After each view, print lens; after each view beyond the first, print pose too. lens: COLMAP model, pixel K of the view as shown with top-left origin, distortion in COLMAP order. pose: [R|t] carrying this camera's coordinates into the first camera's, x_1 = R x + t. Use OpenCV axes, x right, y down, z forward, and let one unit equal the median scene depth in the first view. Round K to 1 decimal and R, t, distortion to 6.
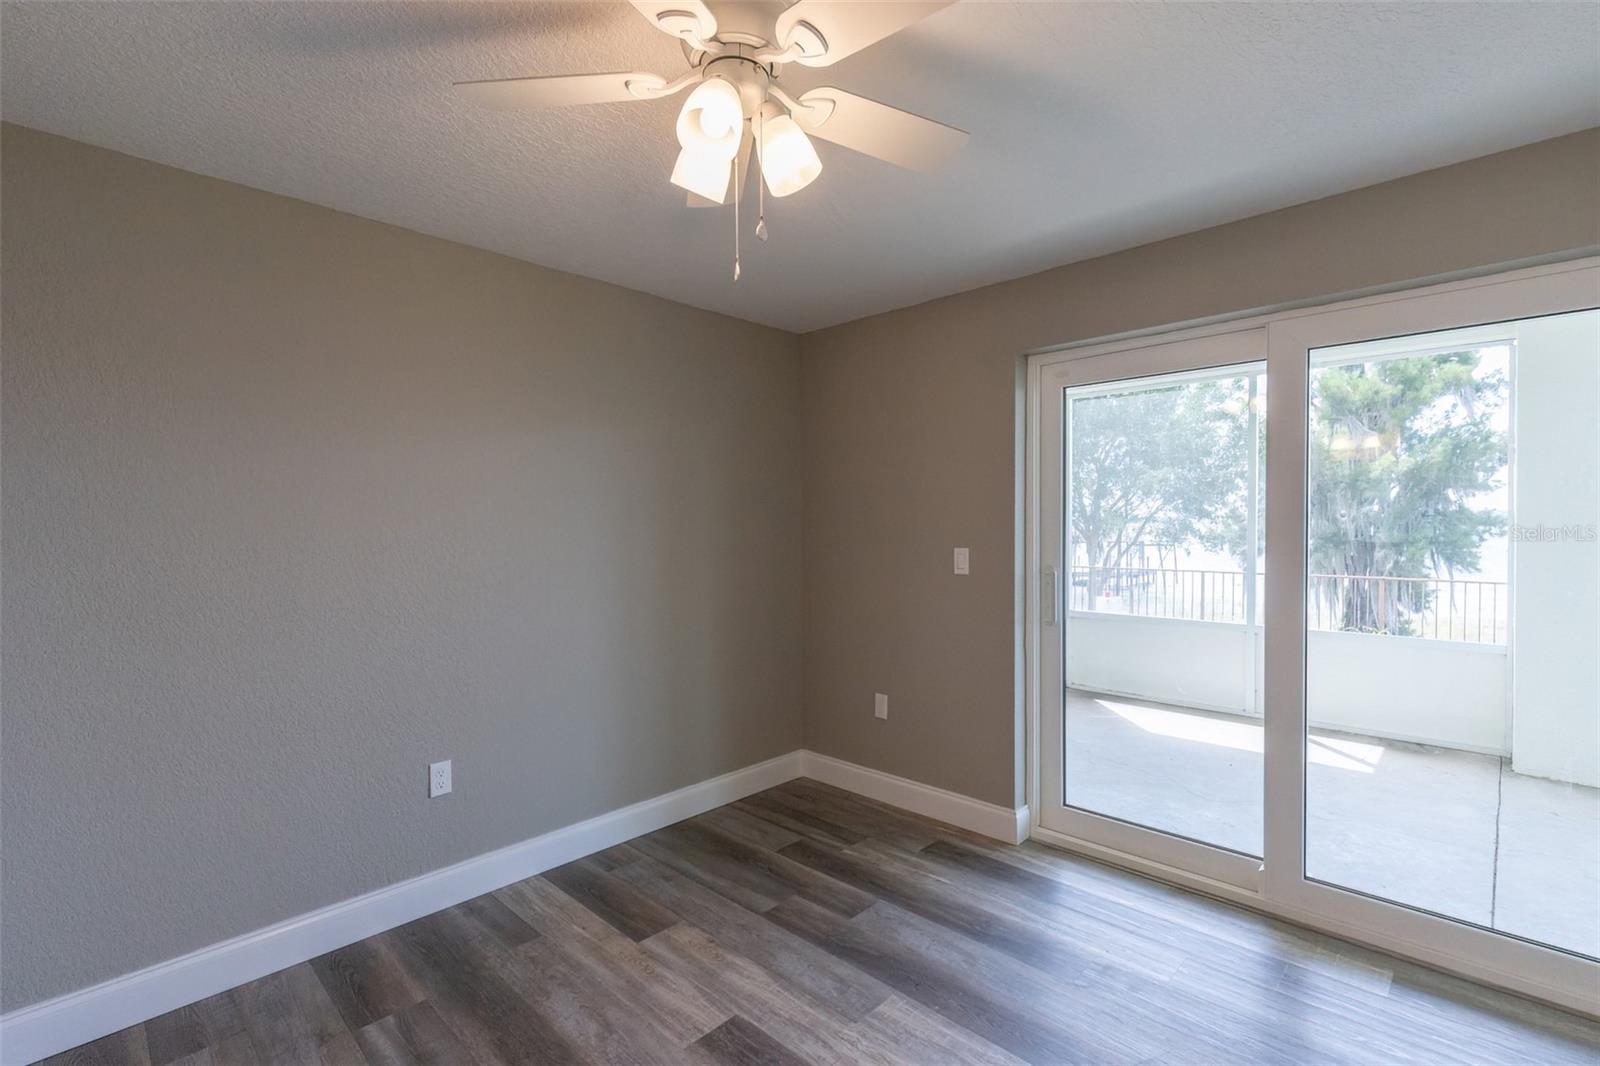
lens RADIAL K [[748.8, 0, 801.0], [0, 748.8, 529.1], [0, 0, 1]] dist [0.010222, -0.000308]
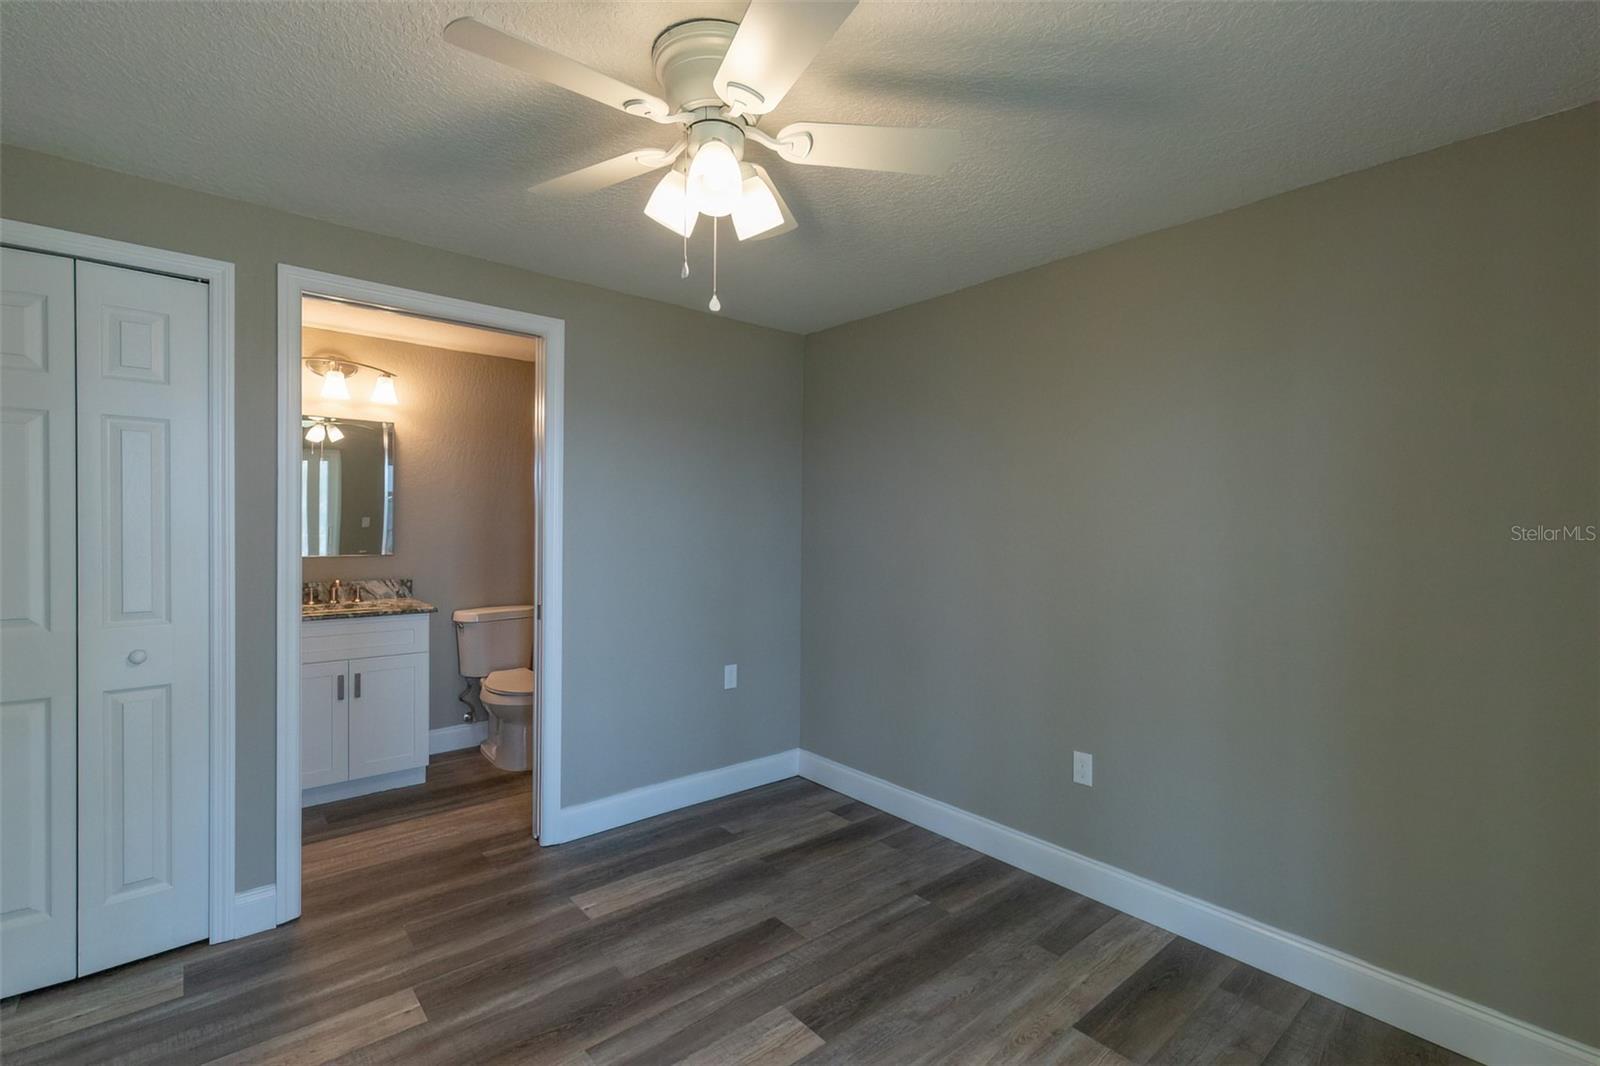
lens RADIAL K [[748.8, 0, 801.7], [0, 748.8, 525.1], [0, 0, 1]] dist [0.010222, -0.000308]
pose [[-0.114858, 0.015776, -0.993257, 0.650282], [-0.020697, 0.999619, 0.018270, -0.016551], [0.993166, 0.022656, -0.114488, 0.796246]]
